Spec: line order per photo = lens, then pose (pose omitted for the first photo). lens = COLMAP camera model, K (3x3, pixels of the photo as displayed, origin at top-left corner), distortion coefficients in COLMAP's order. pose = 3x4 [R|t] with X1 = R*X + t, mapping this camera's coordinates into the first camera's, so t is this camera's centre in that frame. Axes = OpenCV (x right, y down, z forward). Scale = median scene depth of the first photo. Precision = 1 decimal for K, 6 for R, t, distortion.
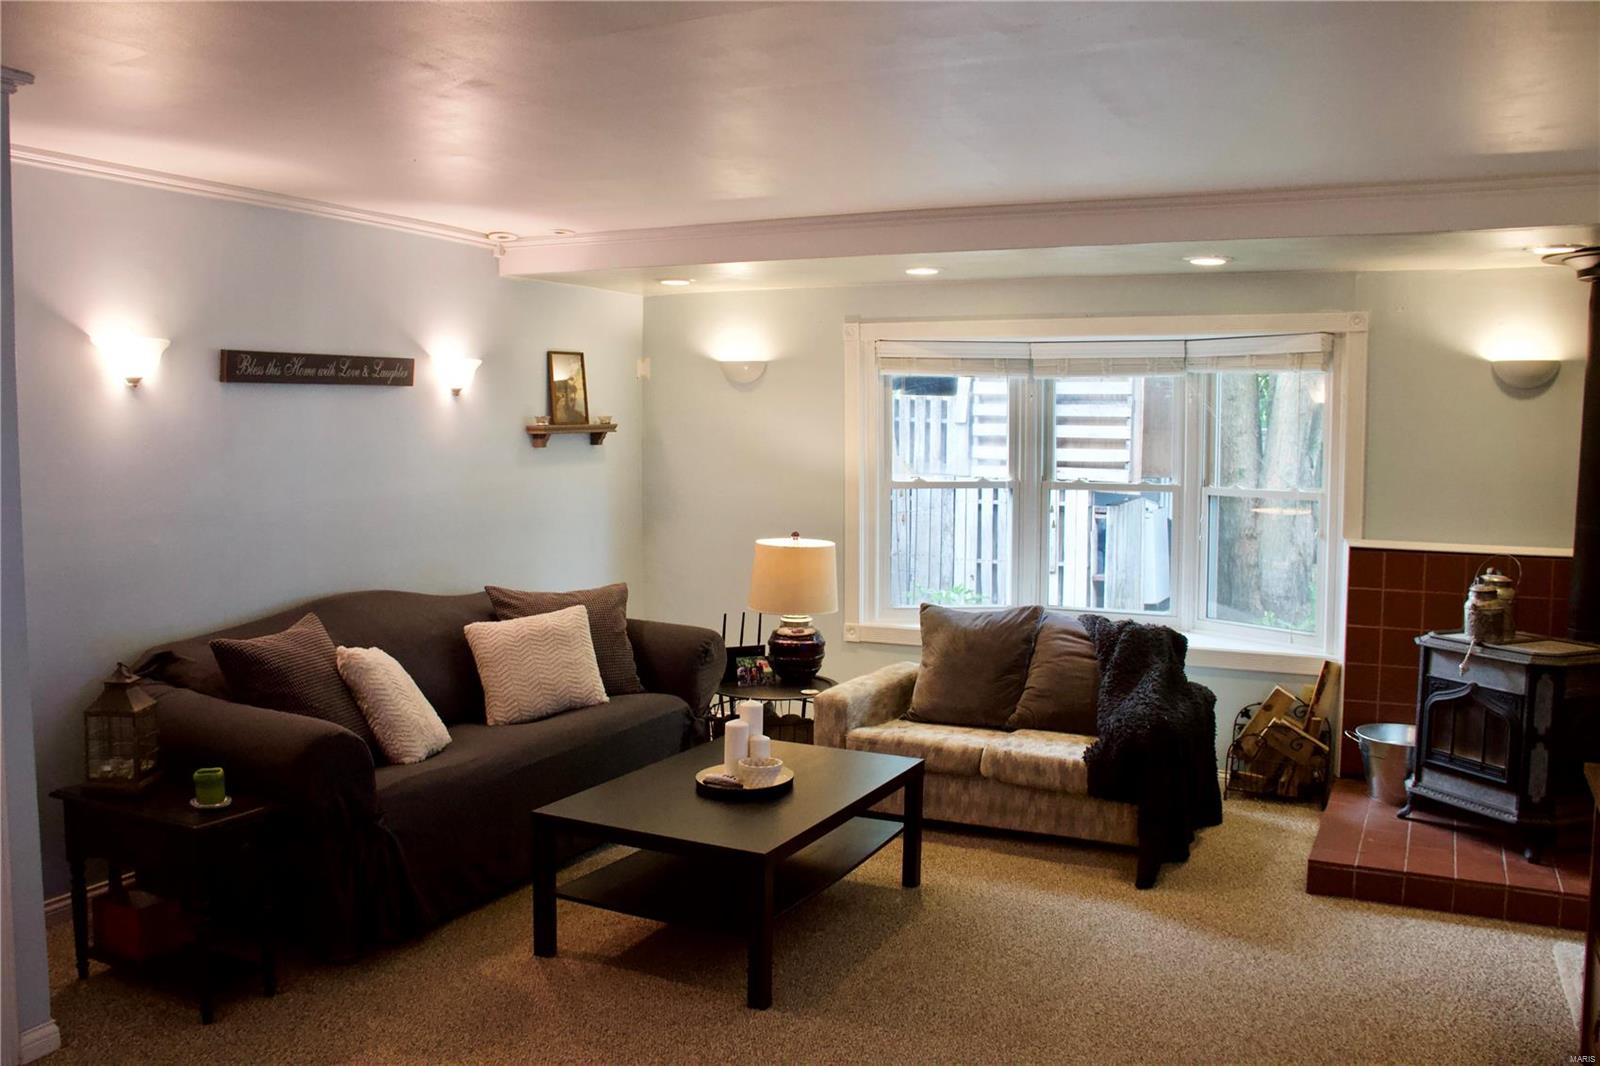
lens RADIAL K [[1327.8, 0, 796.2], [0, 1327.8, 521.6], [0, 0, 1]] dist [-0.172809, 0.125573]
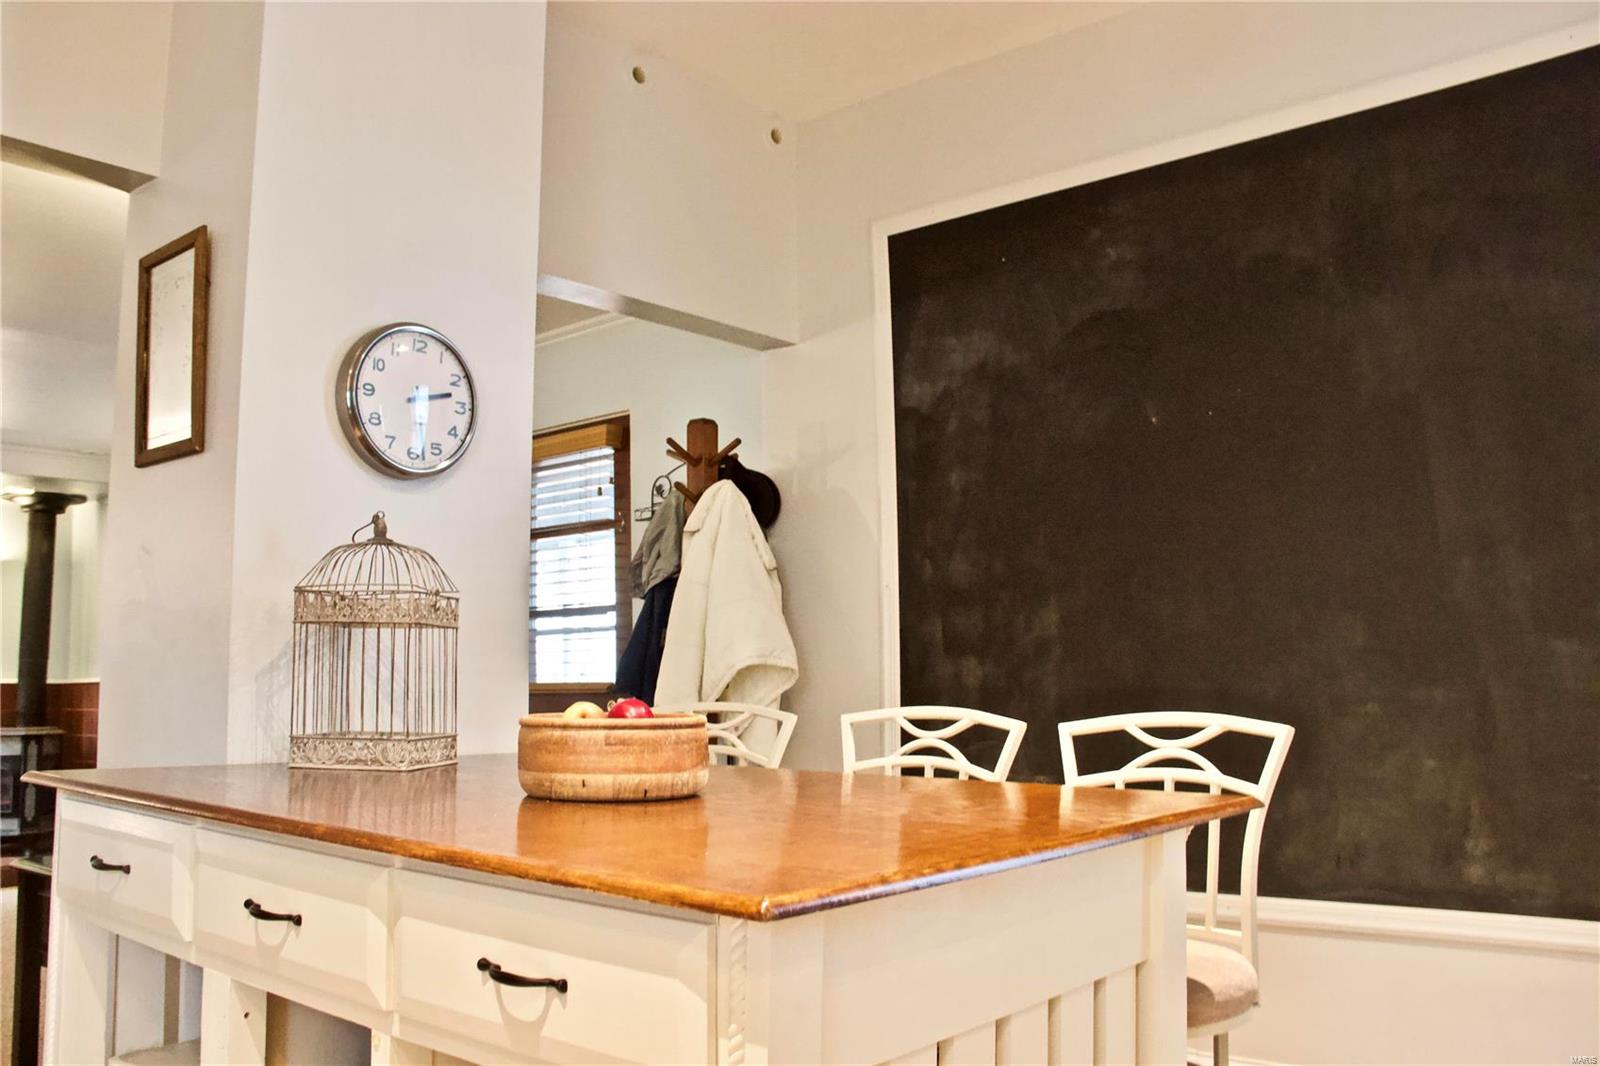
lens RADIAL K [[1327.8, 0, 761.8], [0, 1327.8, 511.6], [0, 0, 1]] dist [-0.172809, 0.125573]
pose [[0.249505, 0.110593, 0.962038, -0.699462], [0.096709, 0.985645, -0.138388, 0.131039], [-0.963532, 0.127566, 0.235228, -0.299757]]
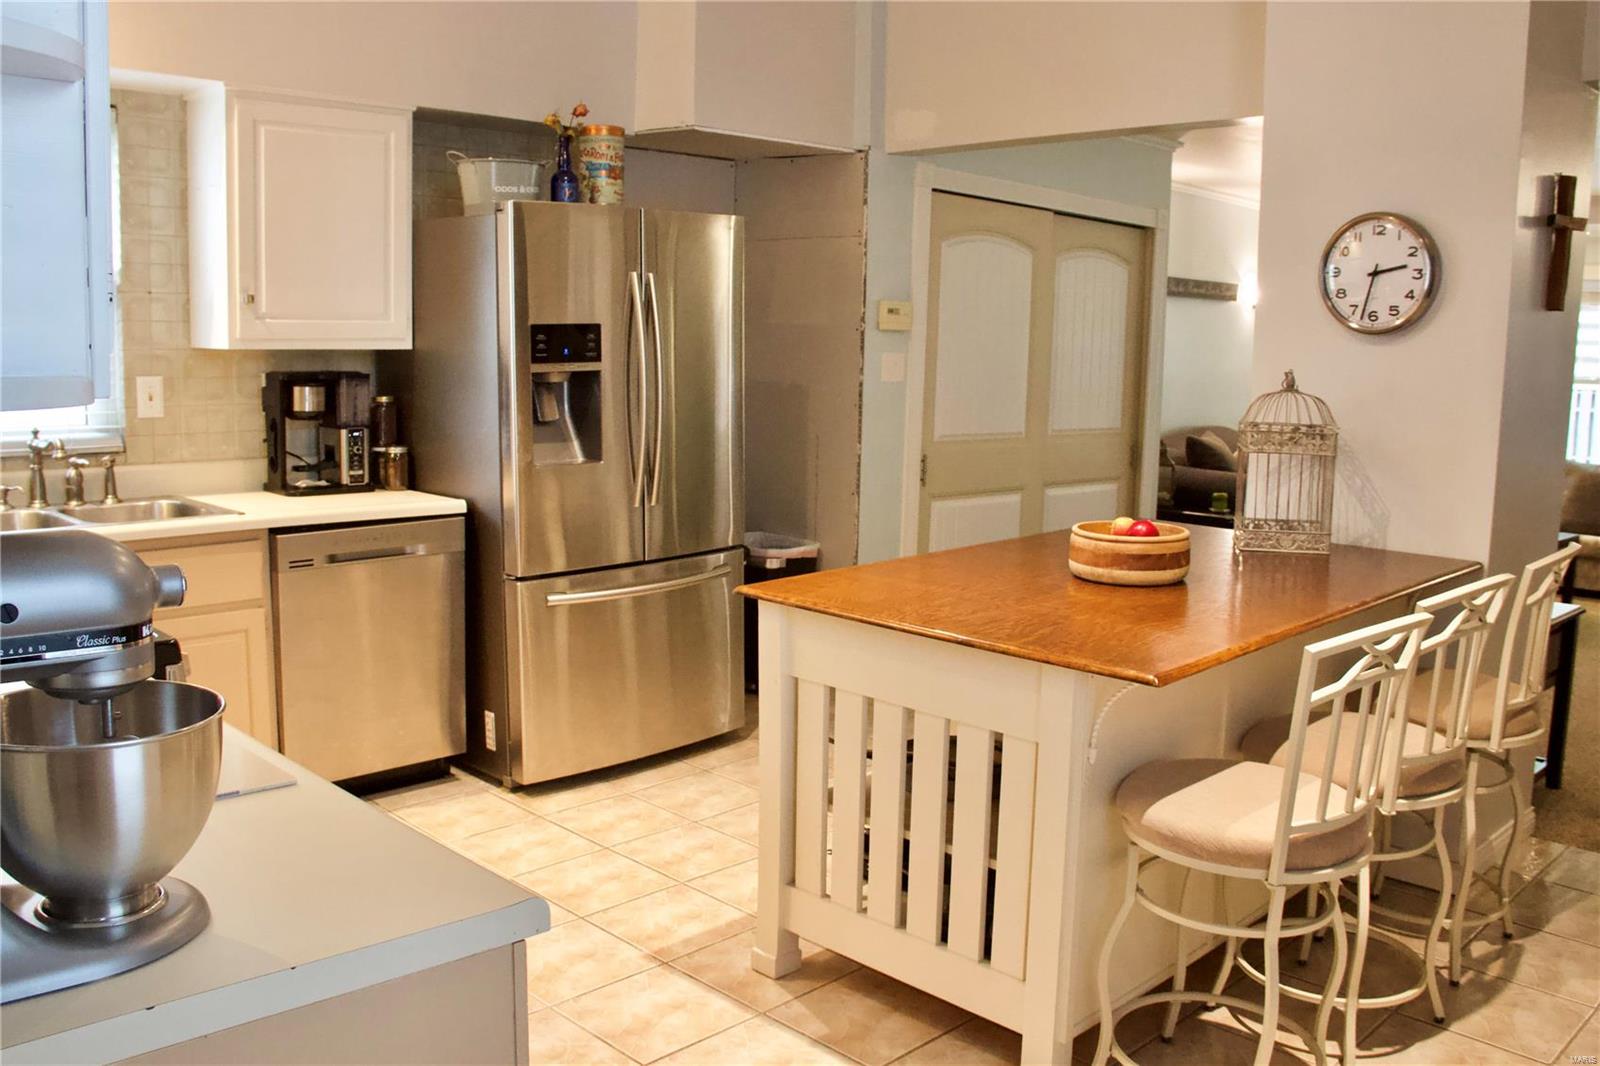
lens RADIAL K [[1327.8, 0, 788.0], [0, 1327.8, 526.1], [0, 0, 1]] dist [-0.172809, 0.125573]
pose [[0.941925, 0.060914, -0.330254, -0.296149], [-0.041553, 0.996995, 0.065378, 0.099774], [0.333244, -0.047858, 0.941625, -0.770449]]
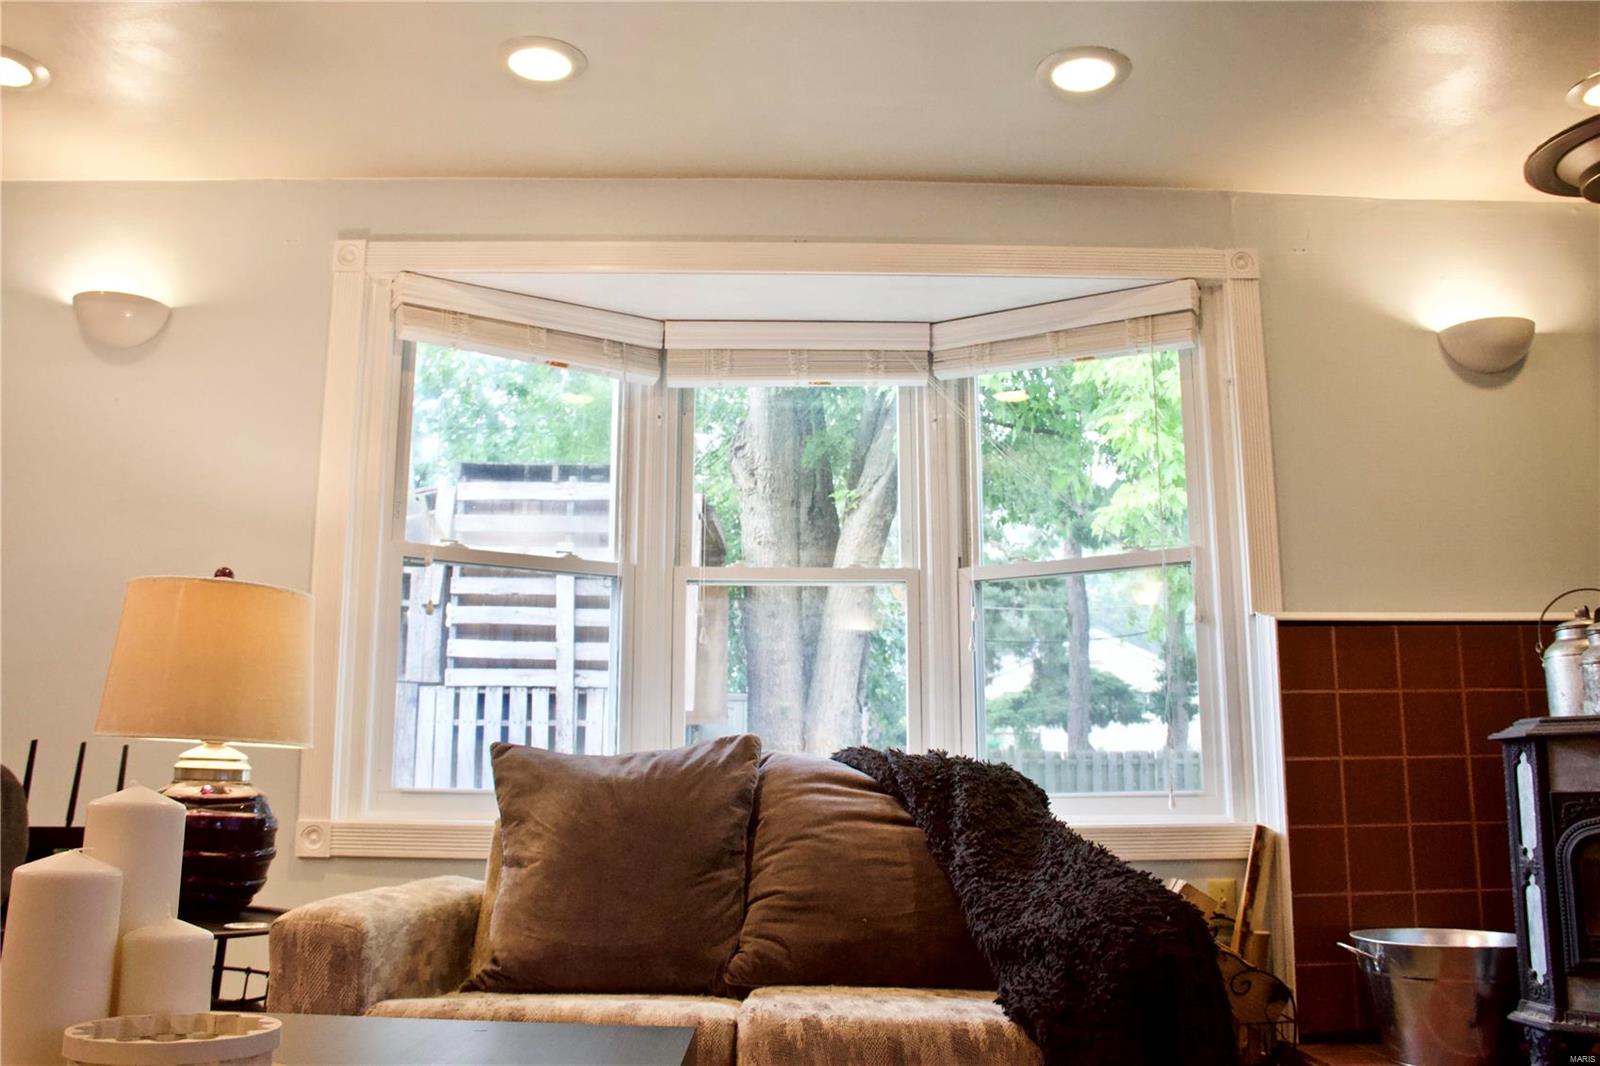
lens RADIAL K [[1327.8, 0, 780.4], [0, 1327.8, 531.1], [0, 0, 1]] dist [-0.172809, 0.125573]
pose [[0.893283, 0.089477, 0.440500, -0.030223], [0.032667, 0.964473, -0.262153, 0.137857], [-0.448307, 0.248566, 0.858624, 0.649708]]
